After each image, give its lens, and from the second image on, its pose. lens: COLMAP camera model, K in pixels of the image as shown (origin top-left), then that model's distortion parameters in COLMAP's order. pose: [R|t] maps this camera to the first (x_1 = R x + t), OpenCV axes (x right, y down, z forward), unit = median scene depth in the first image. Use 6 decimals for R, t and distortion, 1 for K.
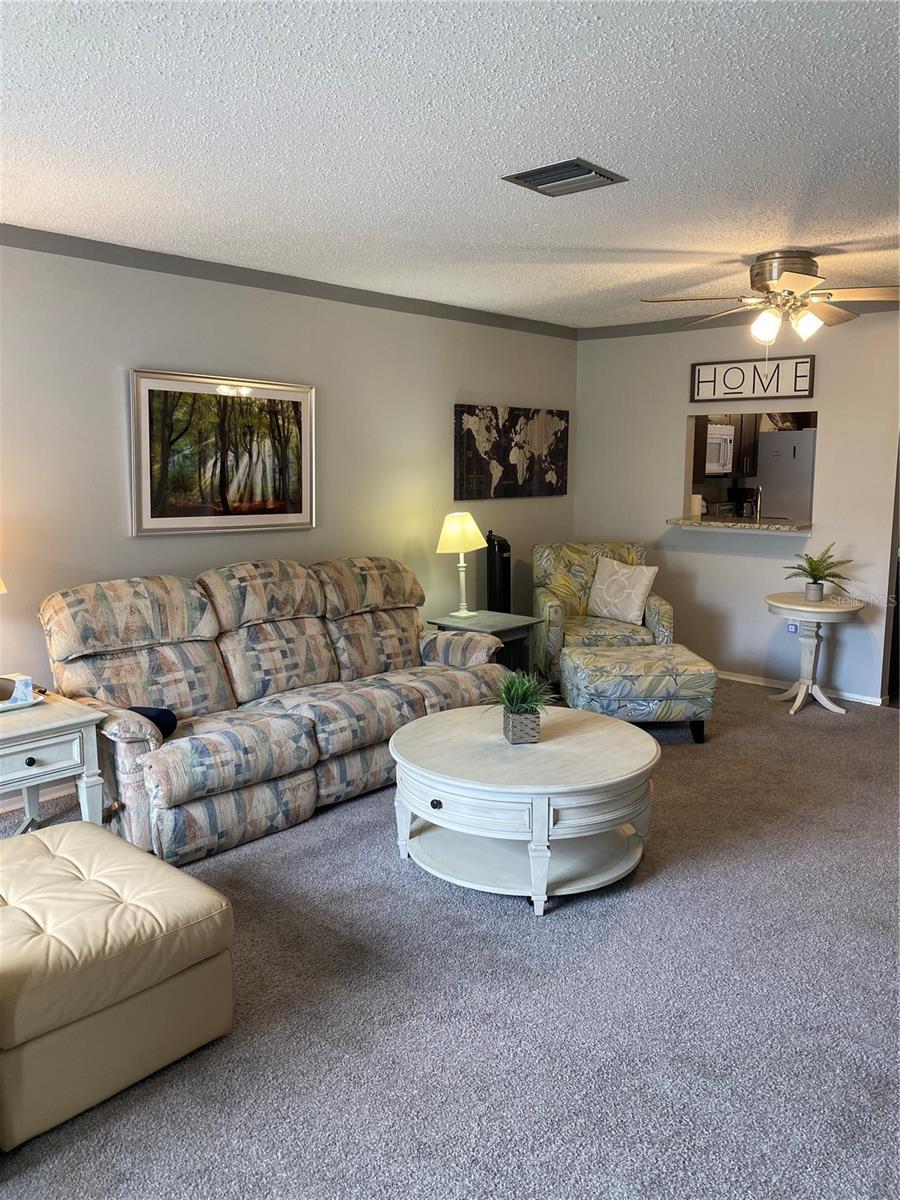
lens RADIAL K [[909.1, 0, 454.9], [0, 909.1, 605.2], [0, 0, 1]] dist [0.091971, -0.163663]
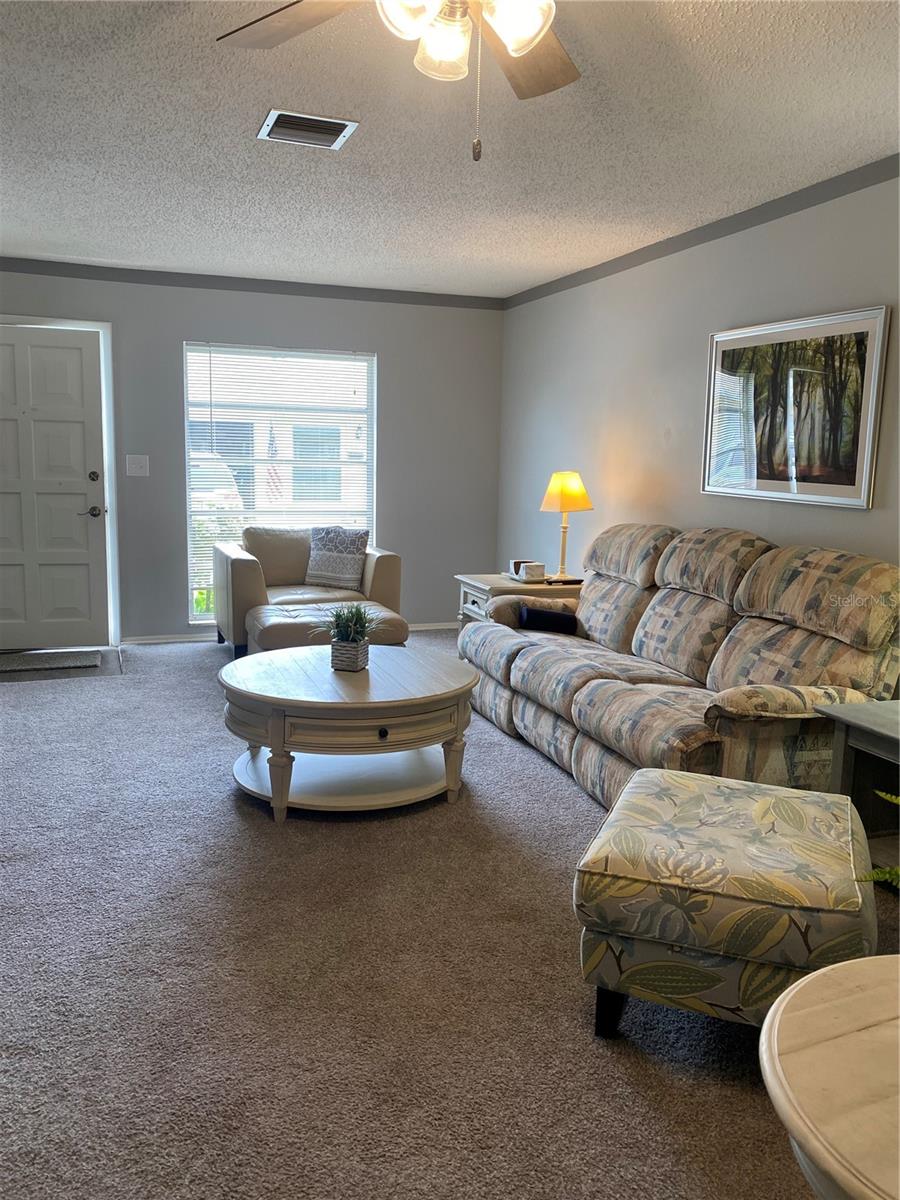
lens RADIAL K [[914.0, 0, 443.6], [0, 914.0, 588.1], [0, 0, 1]] dist [0.084086, -0.180064]
pose [[-0.471607, 0.110486, -0.874860, 0.654126], [-0.167620, 0.962798, 0.211950, -0.126656], [0.865731, 0.246601, -0.435543, 1.085820]]
